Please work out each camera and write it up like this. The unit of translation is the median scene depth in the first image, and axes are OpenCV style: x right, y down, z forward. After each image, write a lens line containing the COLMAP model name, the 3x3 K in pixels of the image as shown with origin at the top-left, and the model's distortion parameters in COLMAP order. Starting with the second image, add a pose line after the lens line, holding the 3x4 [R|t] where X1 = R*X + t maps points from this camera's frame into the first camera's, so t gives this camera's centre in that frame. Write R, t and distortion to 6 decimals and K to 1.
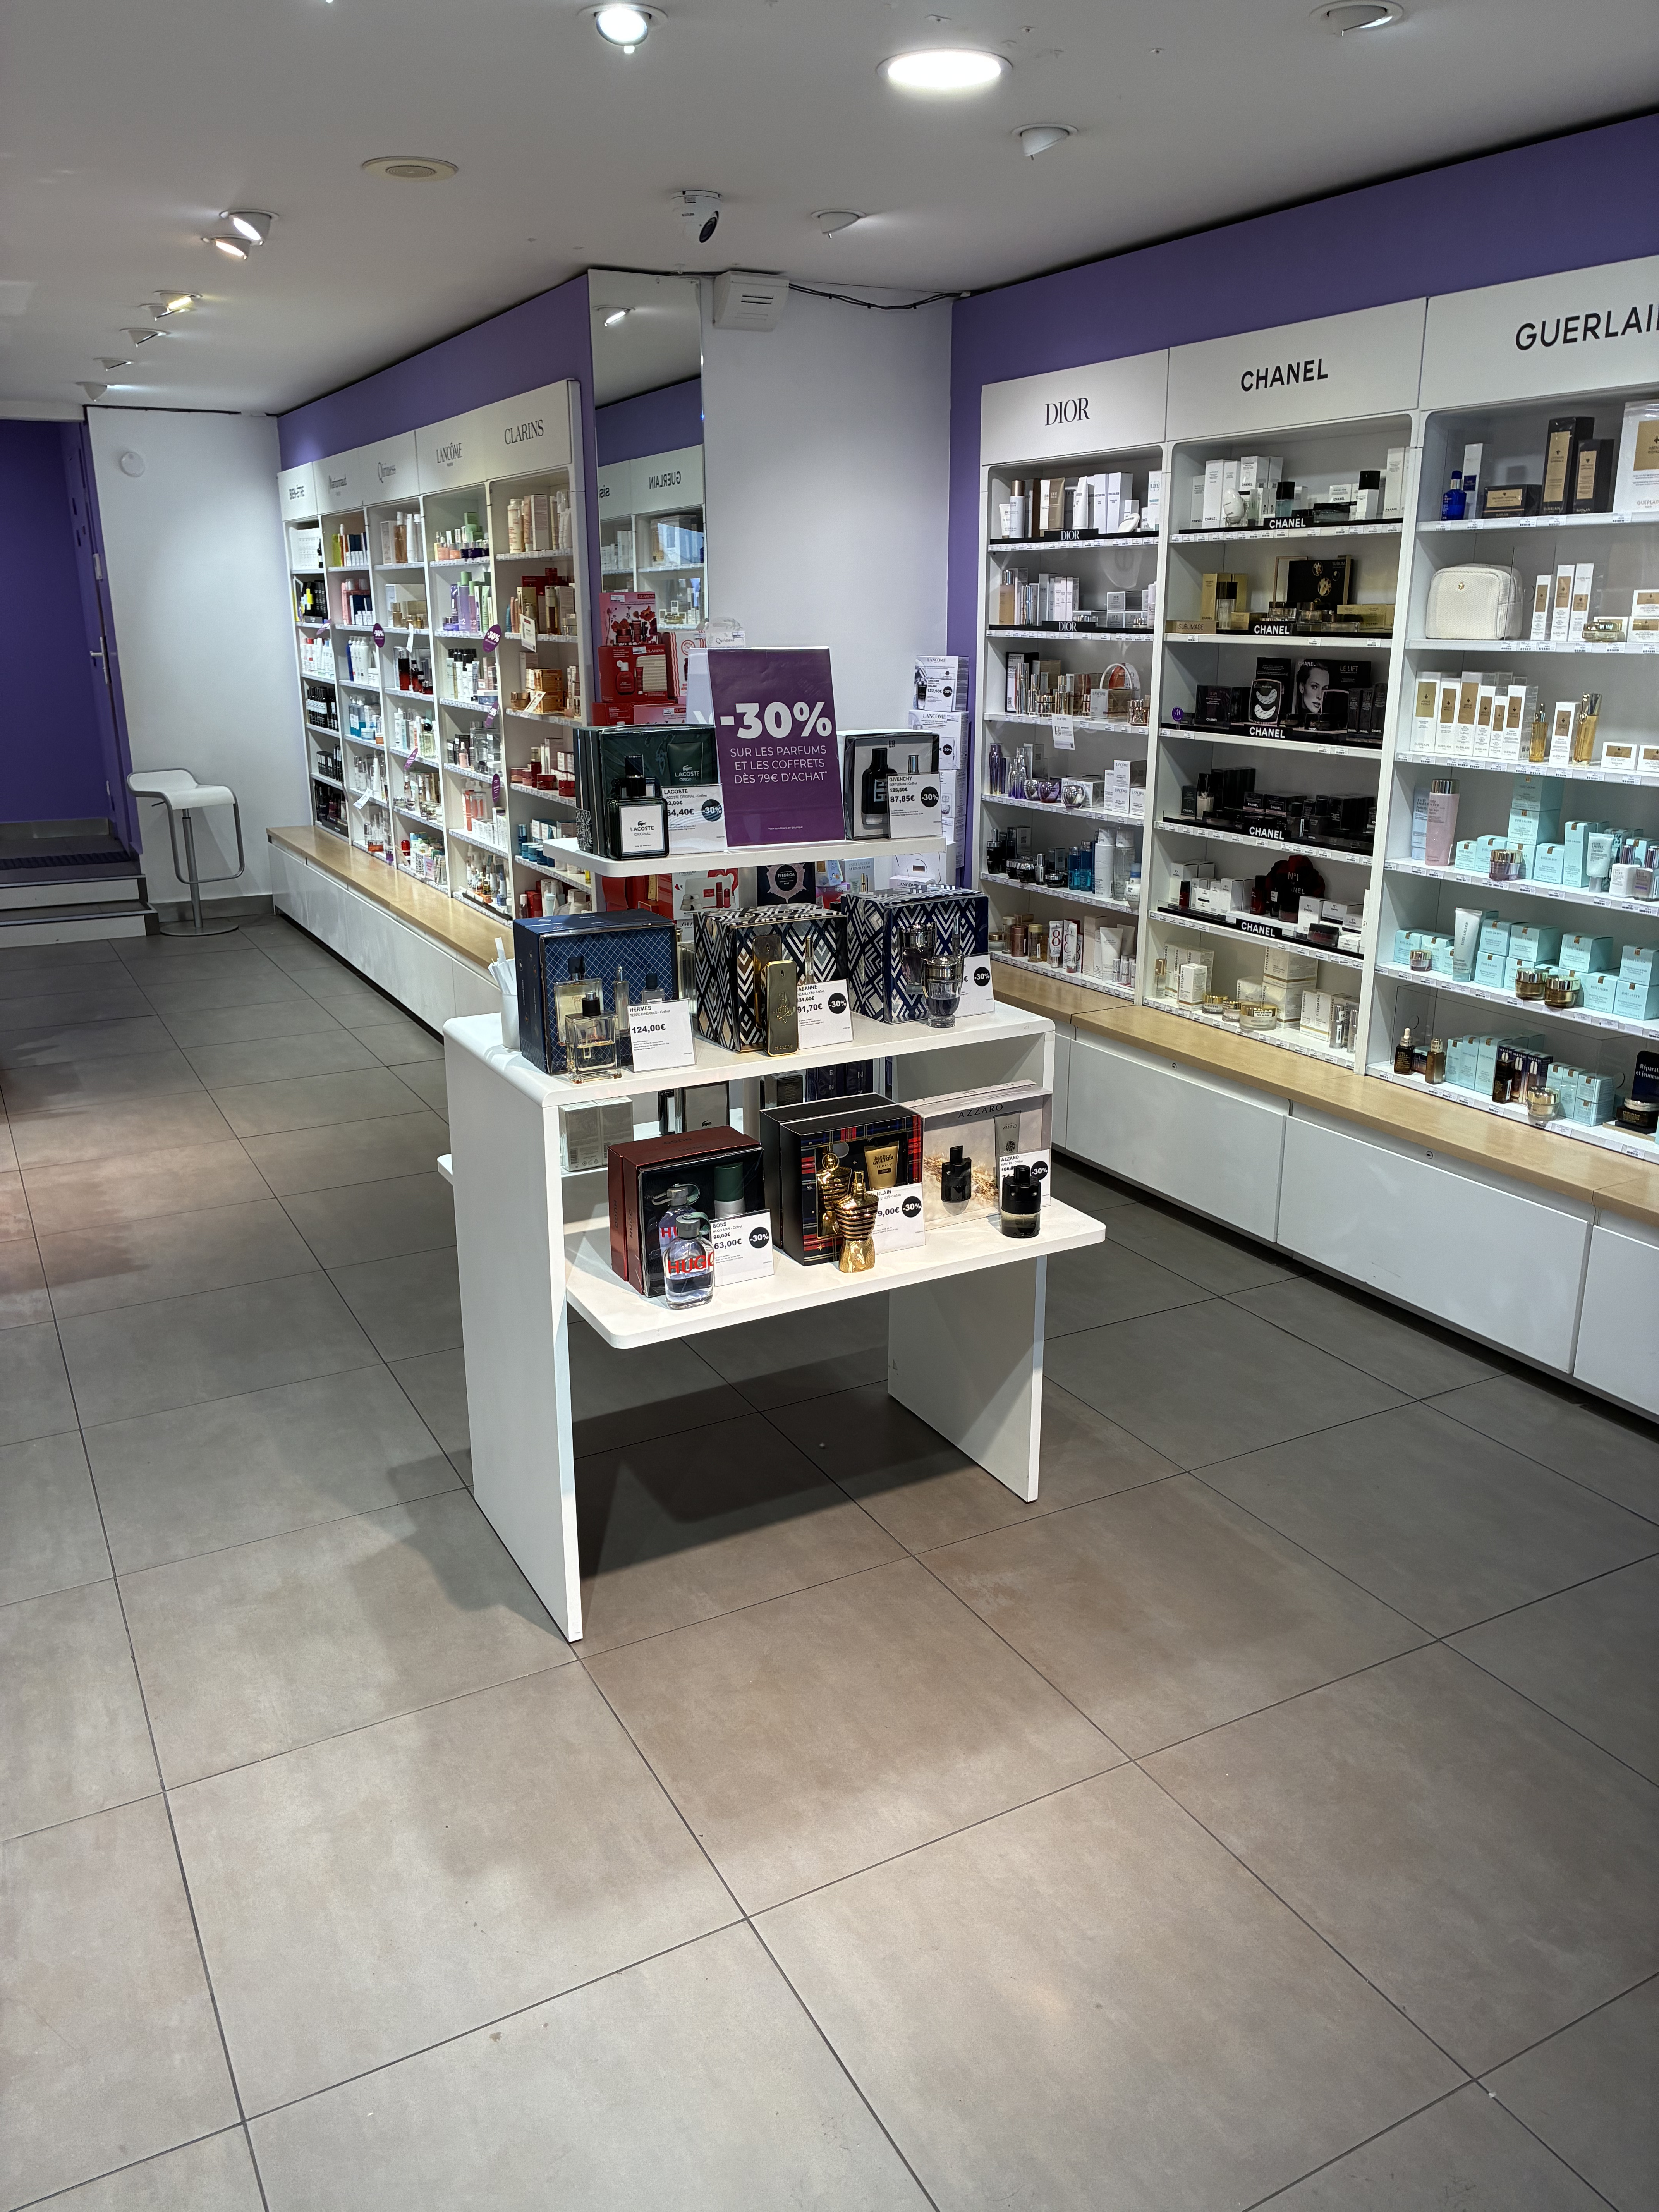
lens RADIAL K [[1662.6, 0, 835.5], [0, 1662.6, 1101.9], [0, 0, 1]] dist [0.046865, -0.057530]
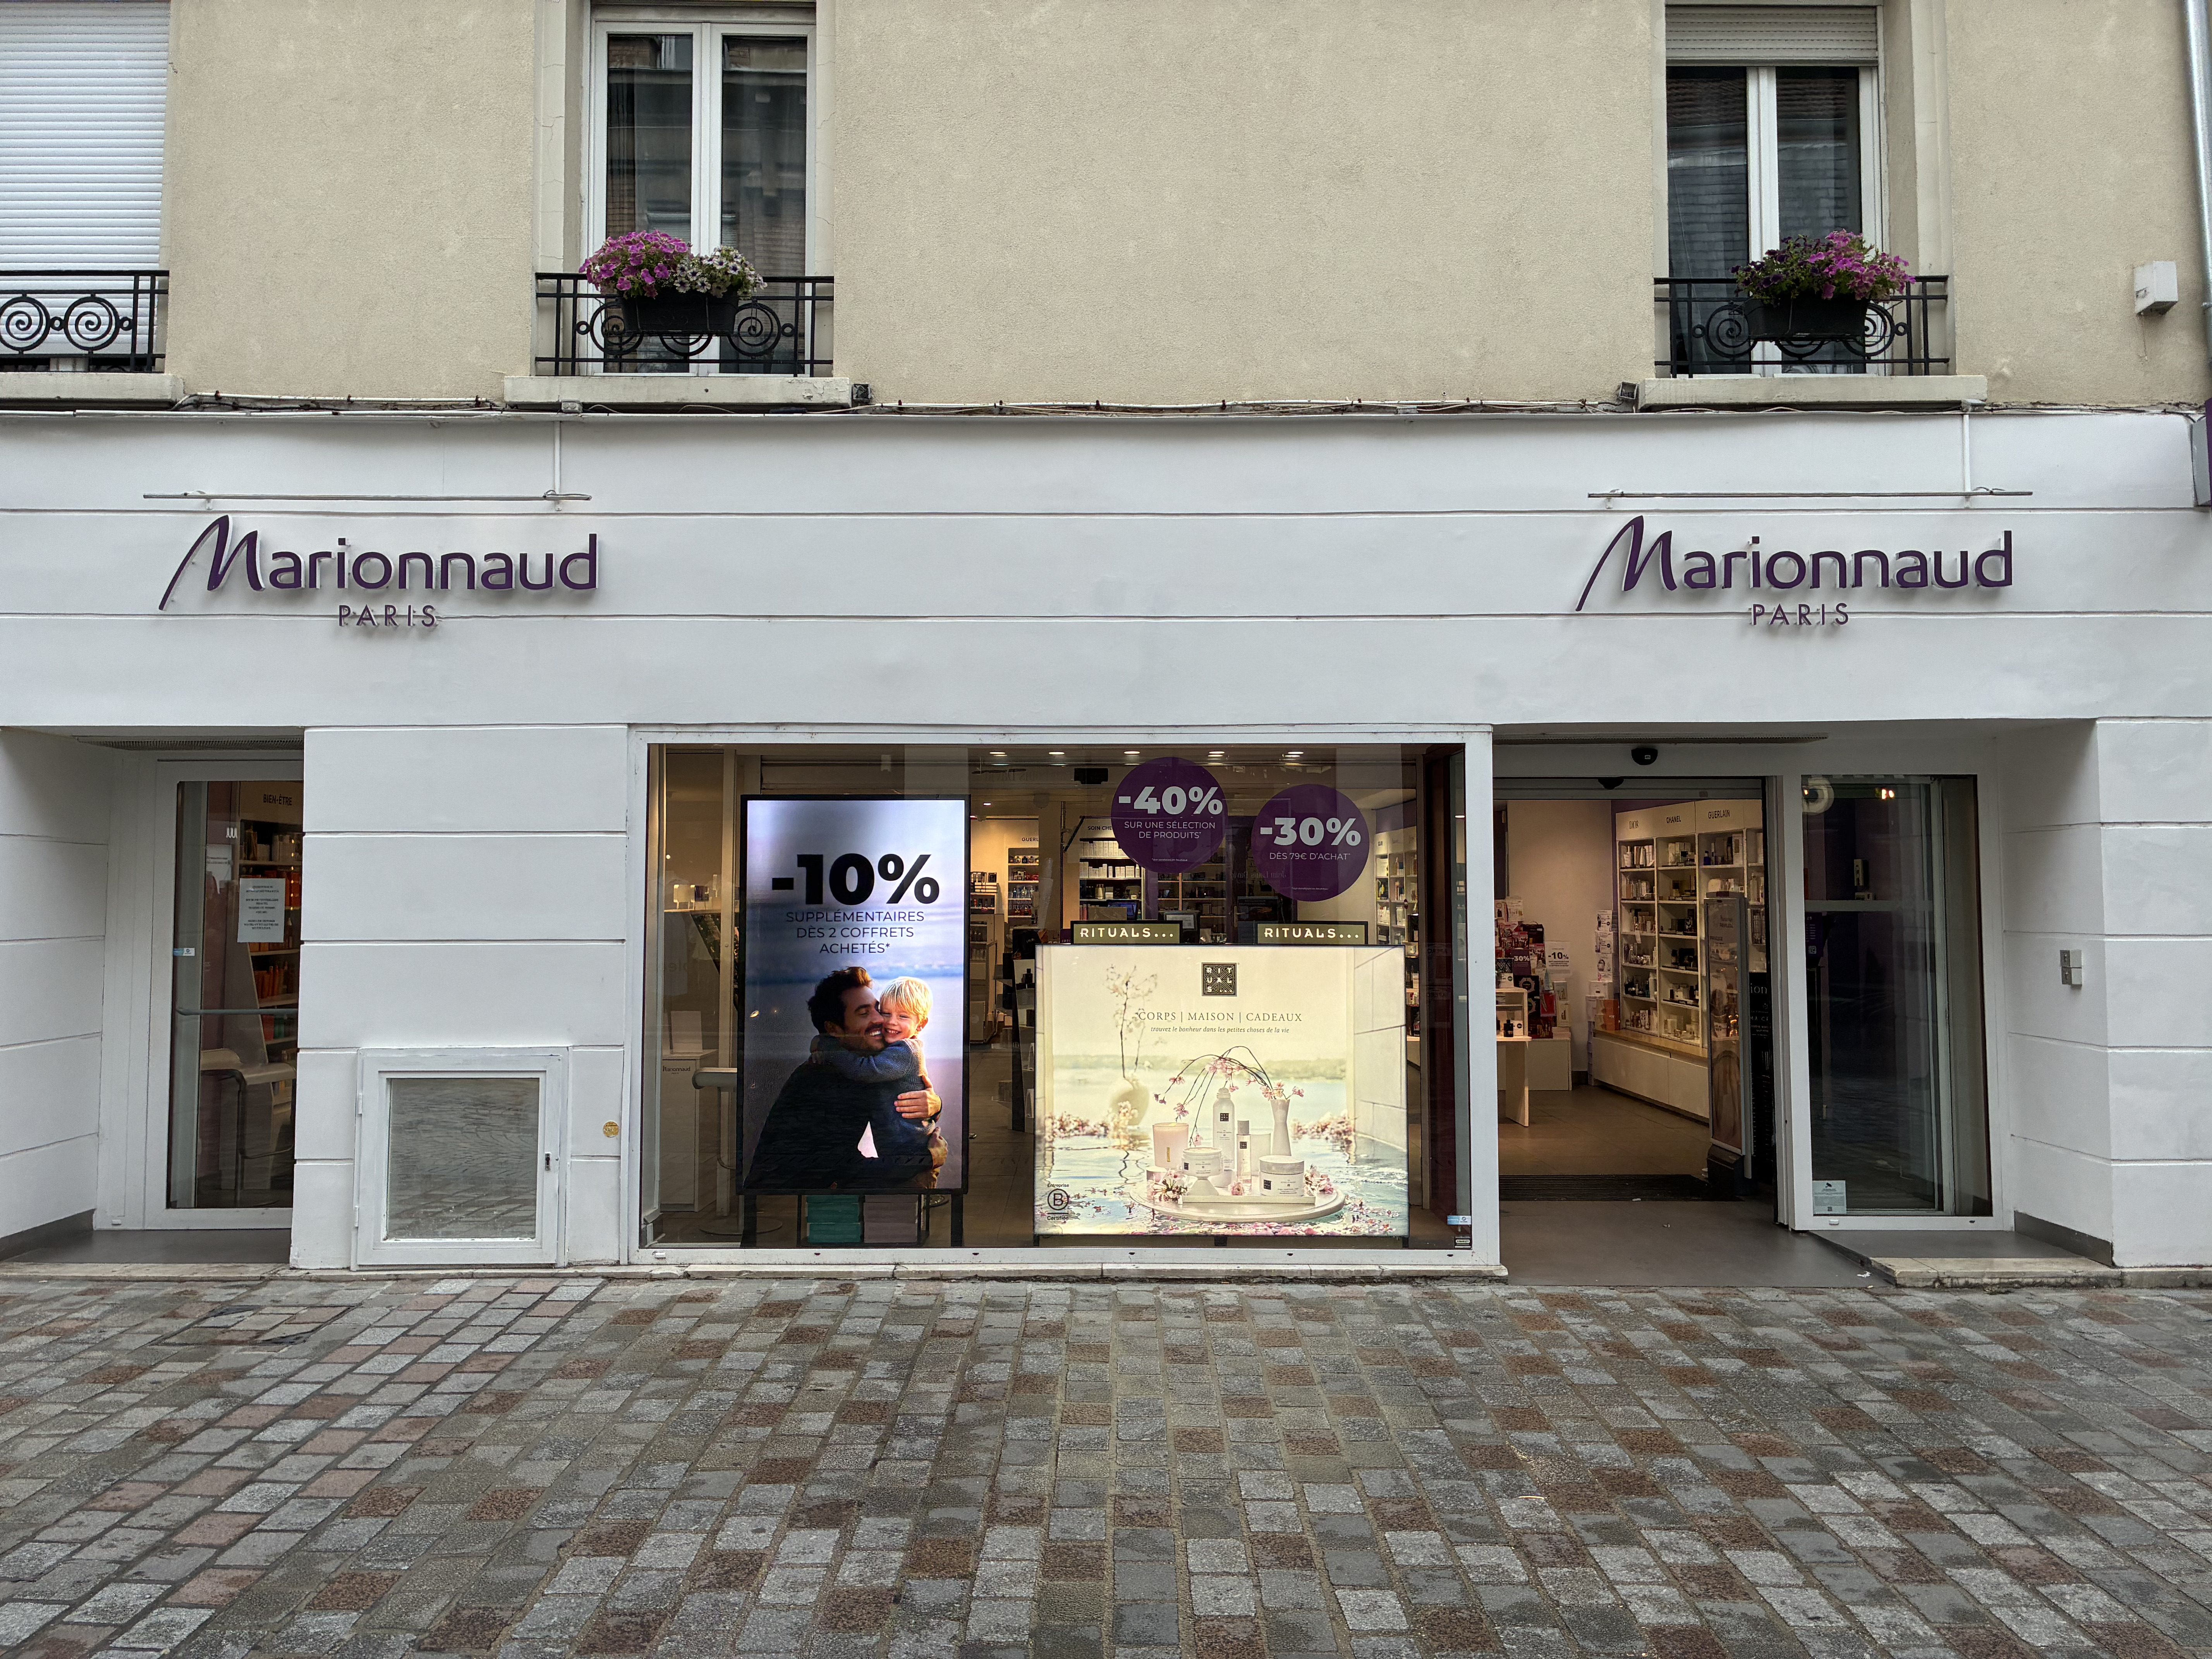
lens RADIAL K [[1662.6, 0, 1098.3], [0, 1662.6, 818.7], [0, 0, 1]] dist [0.046865, -0.057530]
pose [[0.880612, -0.019656, -0.473430, 0.895039], [-0.137376, 0.945636, -0.294790, 0.699191], [0.453486, 0.324634, 0.830038, -2.304713]]
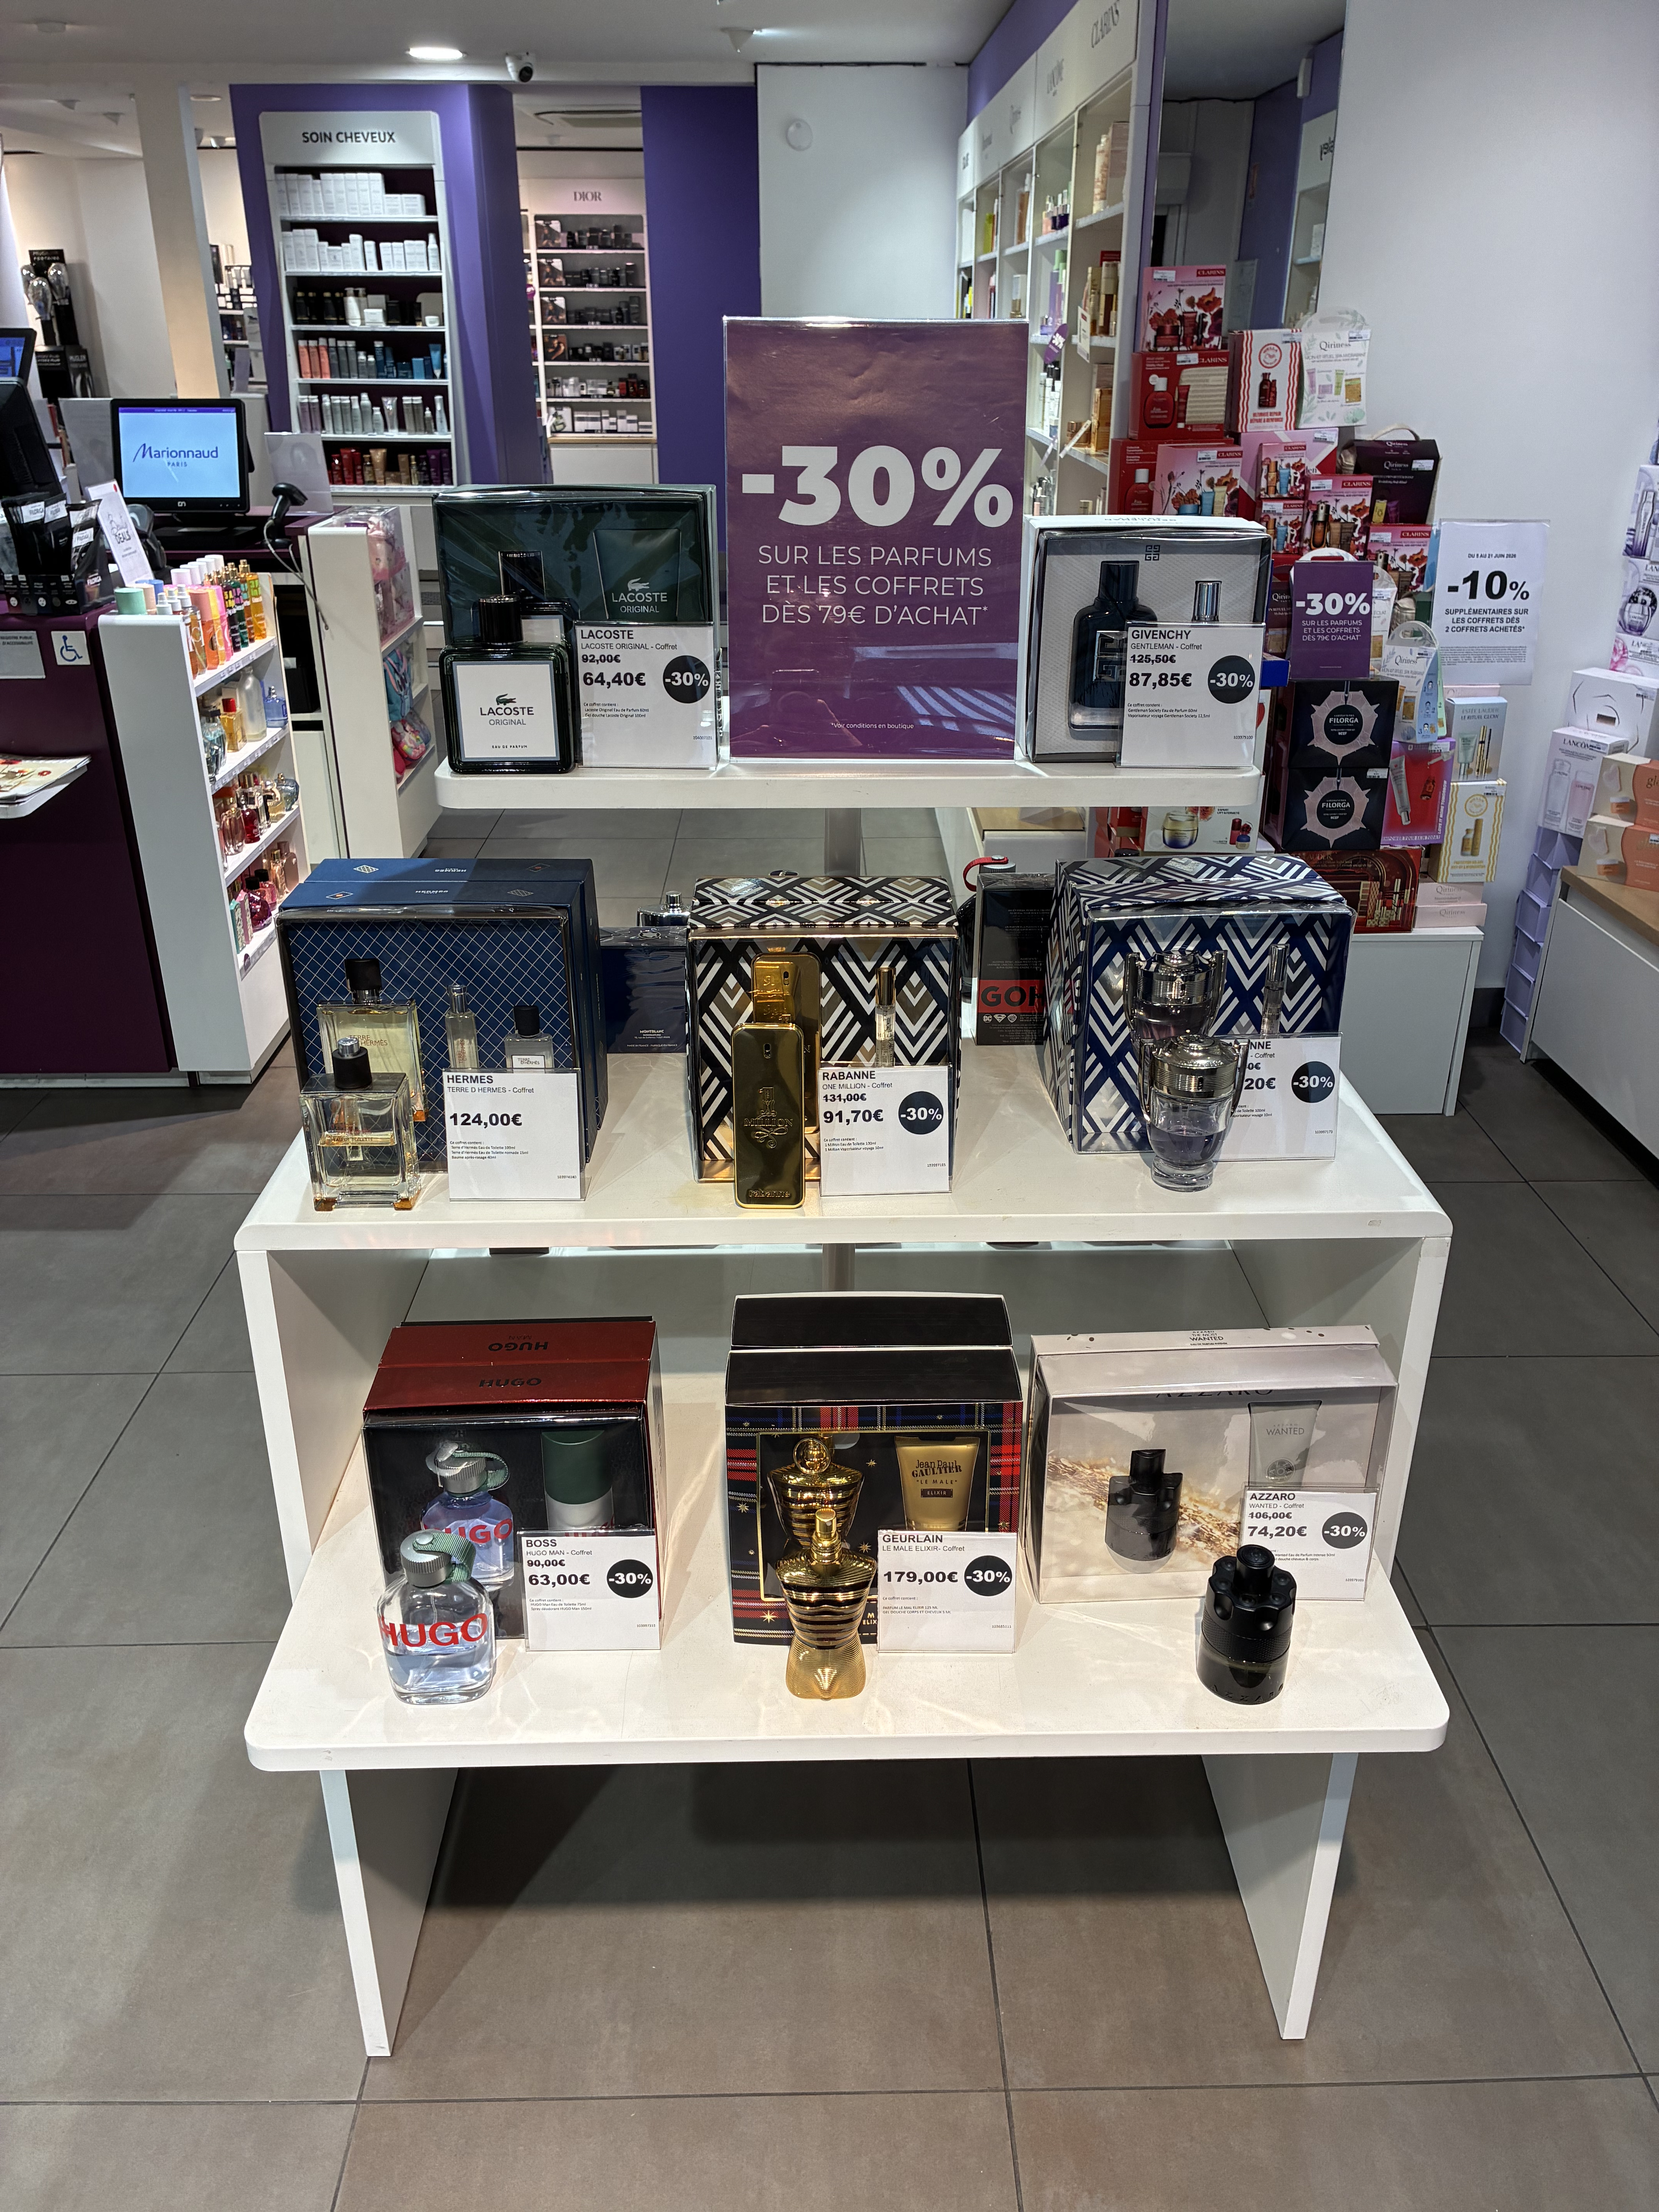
lens RADIAL K [[1662.6, 0, 839.5], [0, 1662.6, 1097.3], [0, 0, 1]] dist [0.046865, -0.057530]
pose [[0.887933, 0.197488, -0.415421, 0.132282], [-0.136710, 0.975635, 0.171602, -0.106744], [0.439188, -0.095579, 0.893296, 0.427628]]
